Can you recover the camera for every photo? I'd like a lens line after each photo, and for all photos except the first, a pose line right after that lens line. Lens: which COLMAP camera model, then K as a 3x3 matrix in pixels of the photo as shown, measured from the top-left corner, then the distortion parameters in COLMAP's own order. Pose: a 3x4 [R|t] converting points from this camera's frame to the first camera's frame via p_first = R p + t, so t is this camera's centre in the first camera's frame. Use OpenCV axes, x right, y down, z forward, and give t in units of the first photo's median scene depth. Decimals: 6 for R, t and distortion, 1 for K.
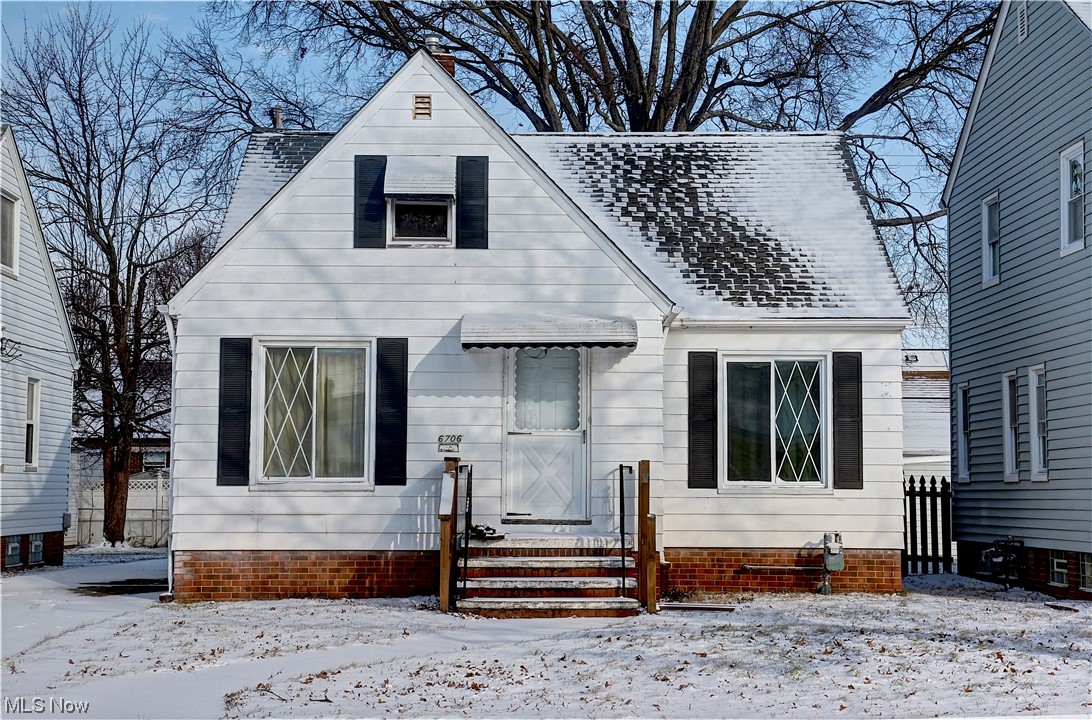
lens RADIAL K [[1677.4, 0, 546.0], [0, 1677.4, 360.0], [0, 0, 1]] dist [0.138996, 0.064624]
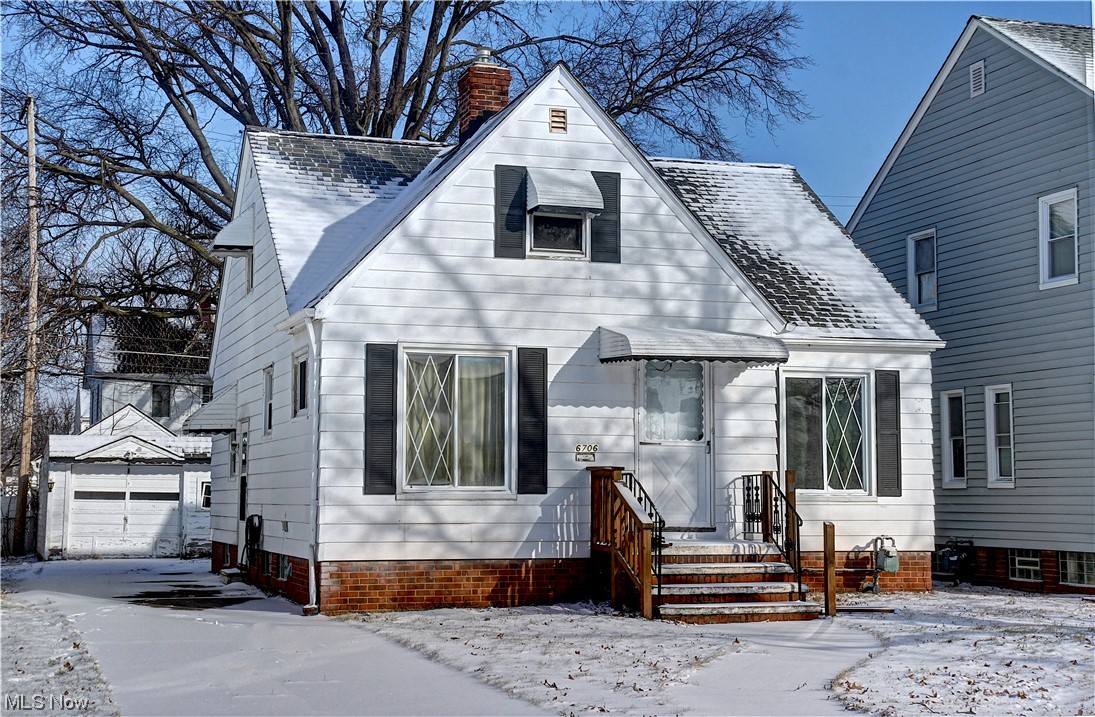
lens RADIAL K [[1603.7, 0, 547.5], [0, 1603.7, 358.5], [0, 0, 1]] dist [0.111033, -0.026101]
pose [[0.954382, 0.022724, 0.297721, -0.368758], [-0.020950, 0.999739, -0.009151, 0.001880], [-0.297851, 0.002496, 0.954609, 0.077651]]
